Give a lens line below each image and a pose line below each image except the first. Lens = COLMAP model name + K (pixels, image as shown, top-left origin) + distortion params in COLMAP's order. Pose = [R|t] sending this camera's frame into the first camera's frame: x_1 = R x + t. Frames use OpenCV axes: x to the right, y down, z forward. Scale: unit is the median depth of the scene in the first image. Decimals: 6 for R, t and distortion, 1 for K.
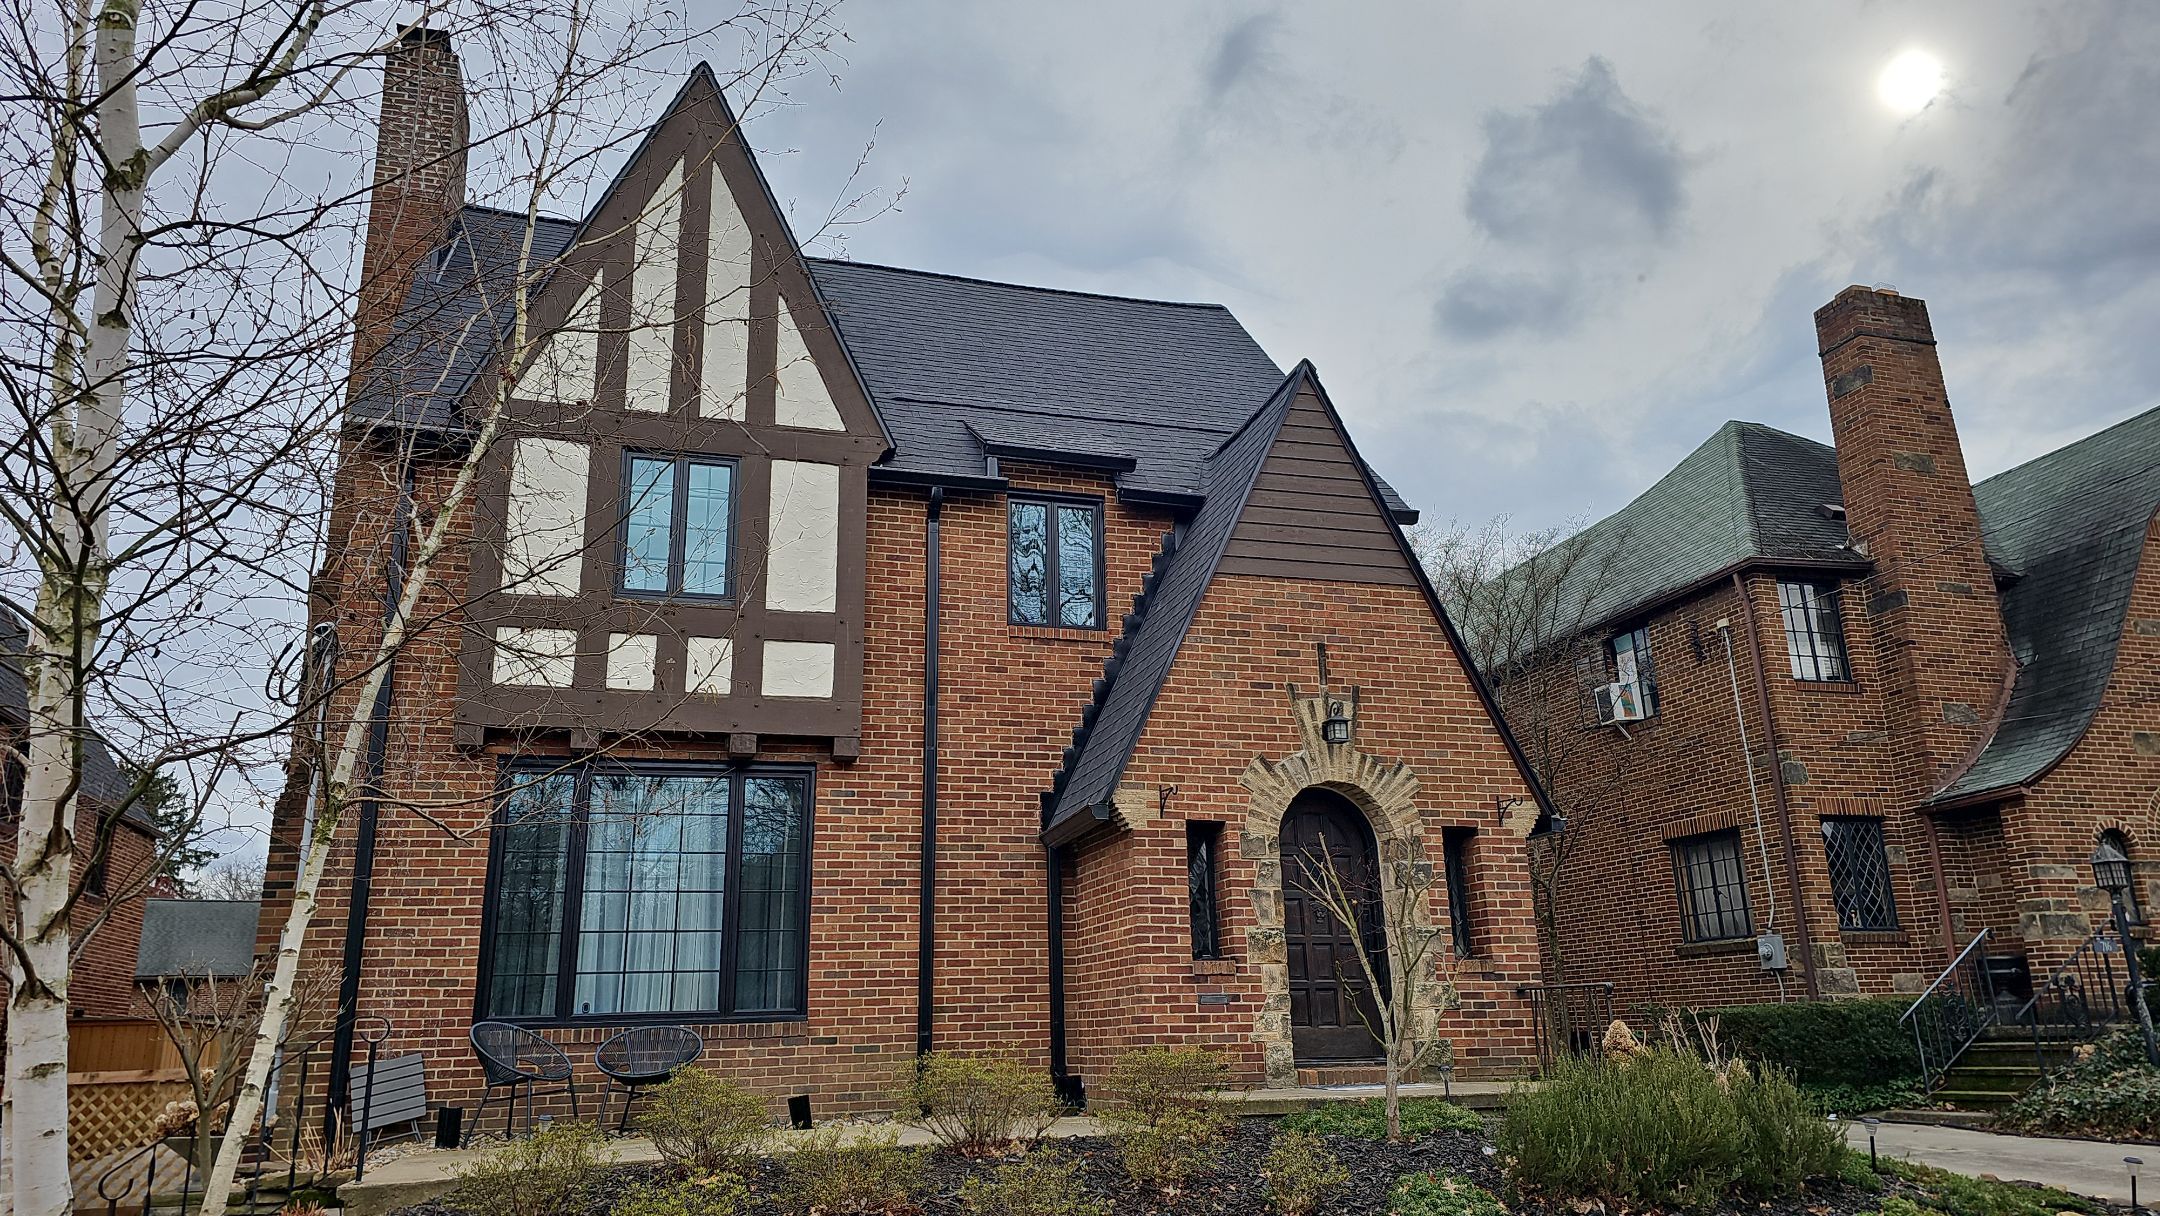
lens RADIAL K [[1449.2, 0, 1072.5], [0, 1449.2, 570.3], [0, 0, 1]] dist [0.052889, -0.047000]
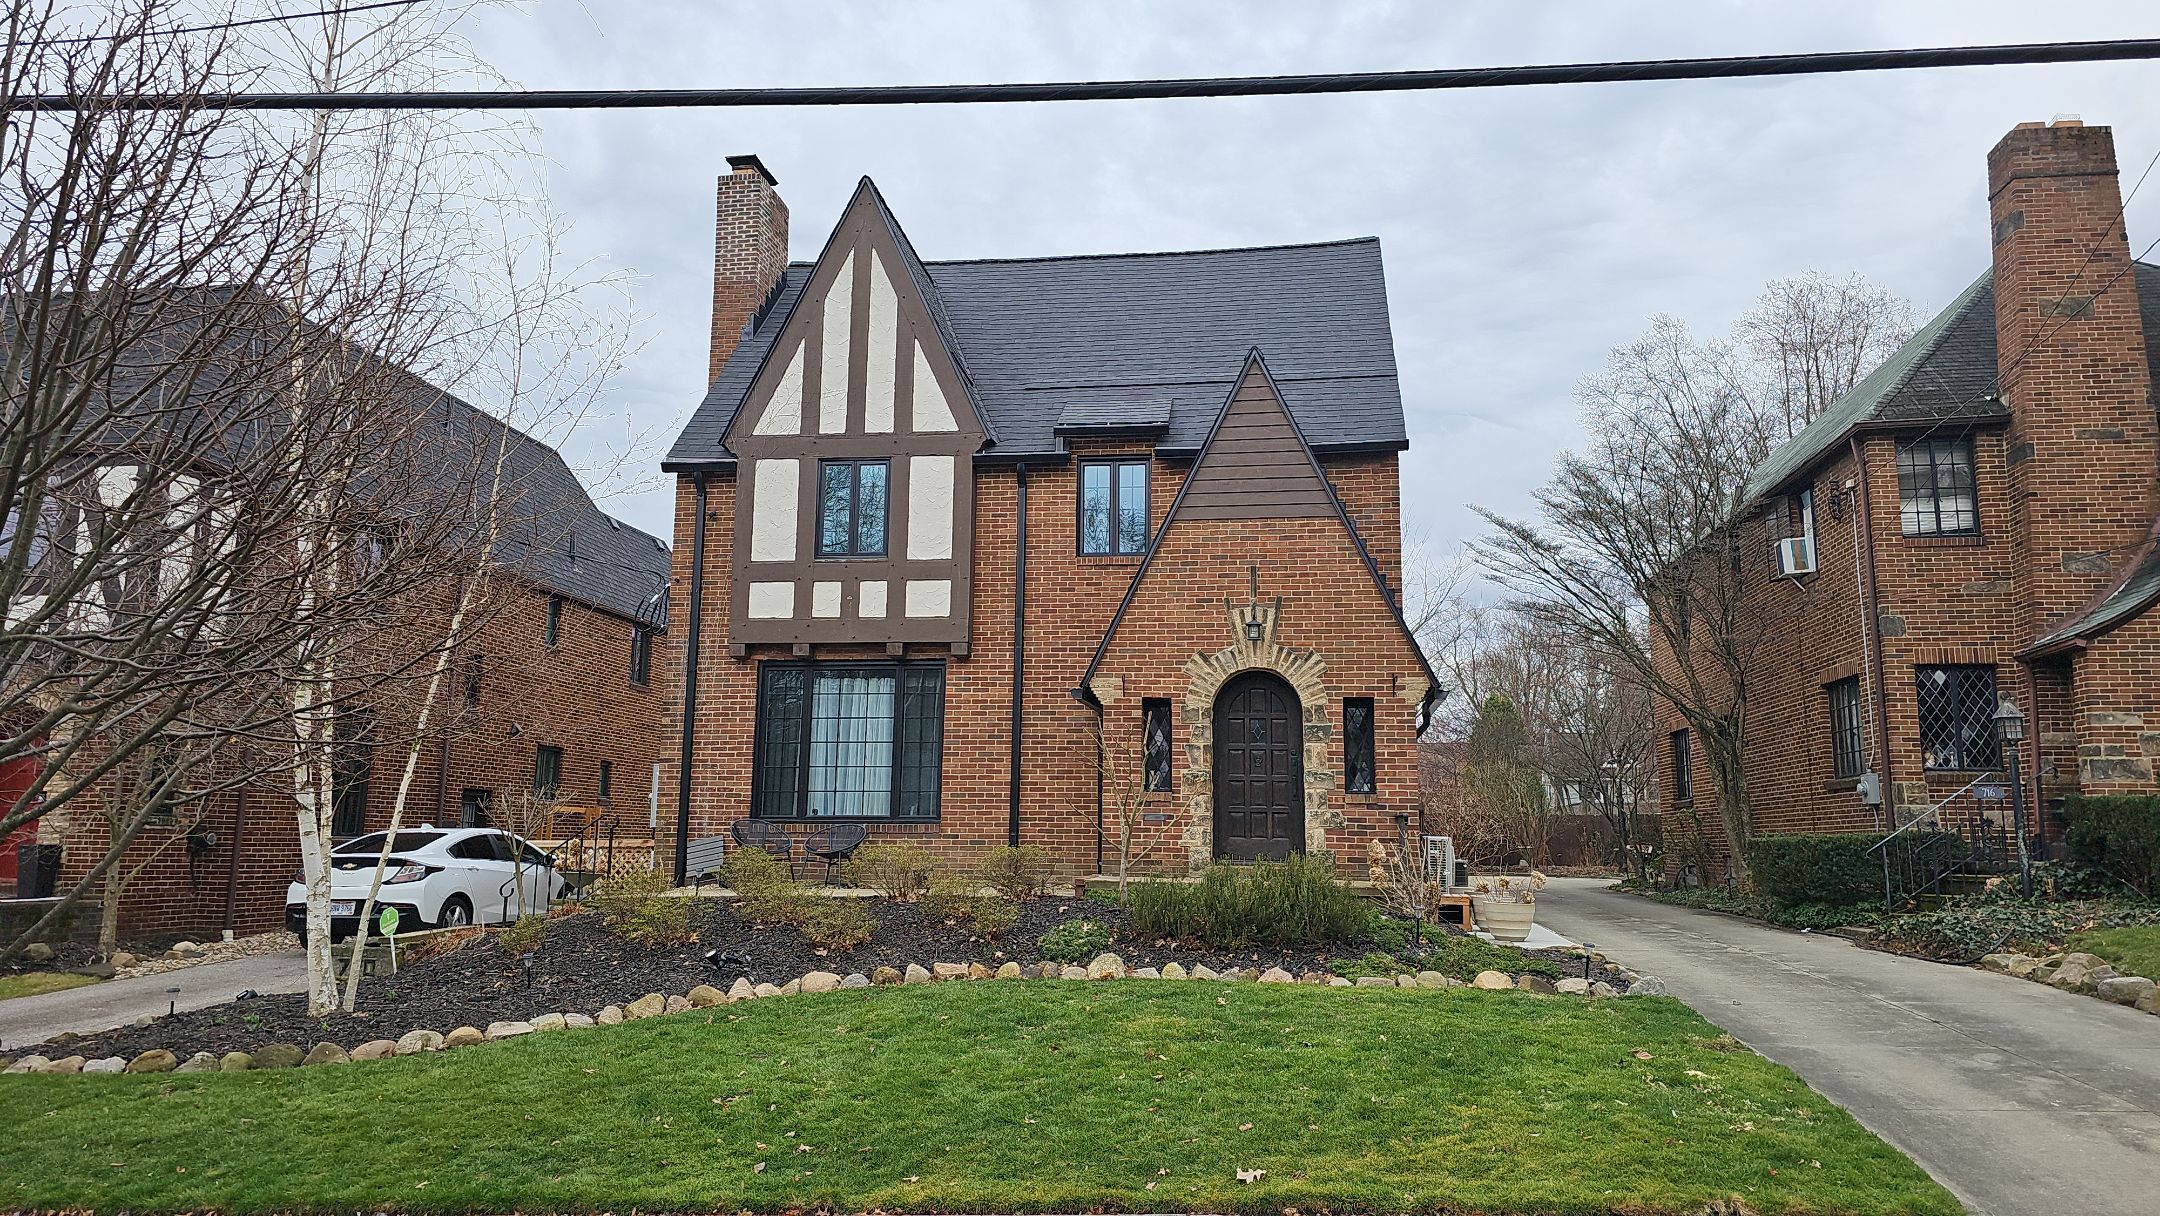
lens RADIAL K [[1449.2, 0, 1091.4], [0, 1449.2, 565.4], [0, 0, 1]] dist [0.052889, -0.047000]
pose [[0.906324, -0.046097, -0.420061, 0.601727], [0.097666, 0.989970, 0.102085, -0.103501], [0.411142, -0.133548, 0.901736, -0.287100]]
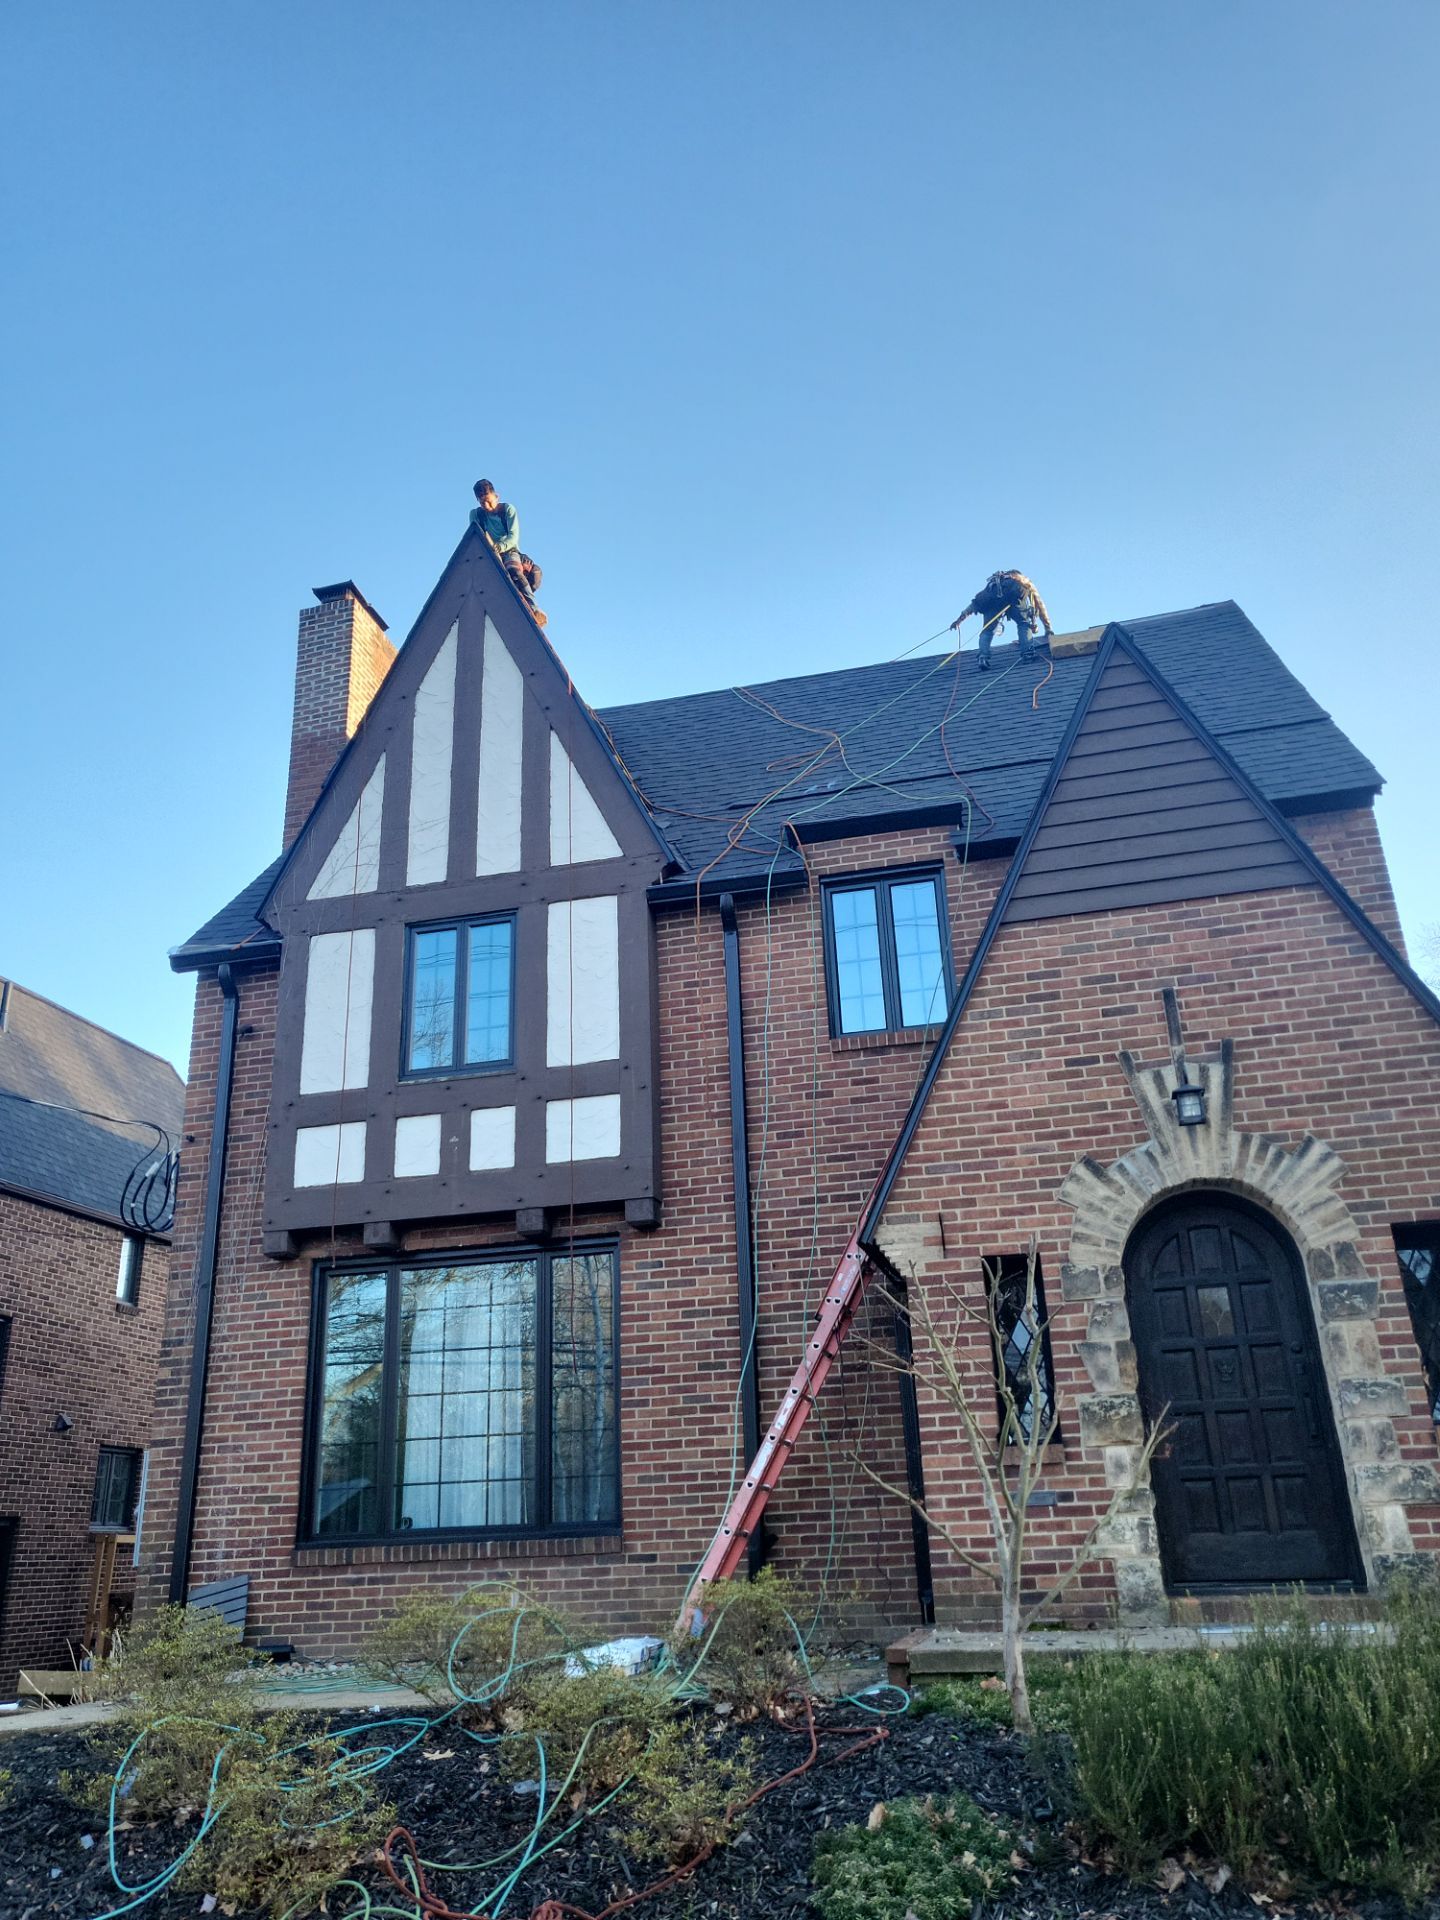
lens RADIAL K [[1496.1, 0, 699.2], [0, 1496.1, 924.3], [0, 0, 1]] dist [-0.021753, 0.056609]
pose [[0.854141, -0.208735, -0.476312, 0.331830], [0.170816, 0.977702, -0.122148, 0.069386], [0.491188, 0.022970, 0.870751, 0.238201]]
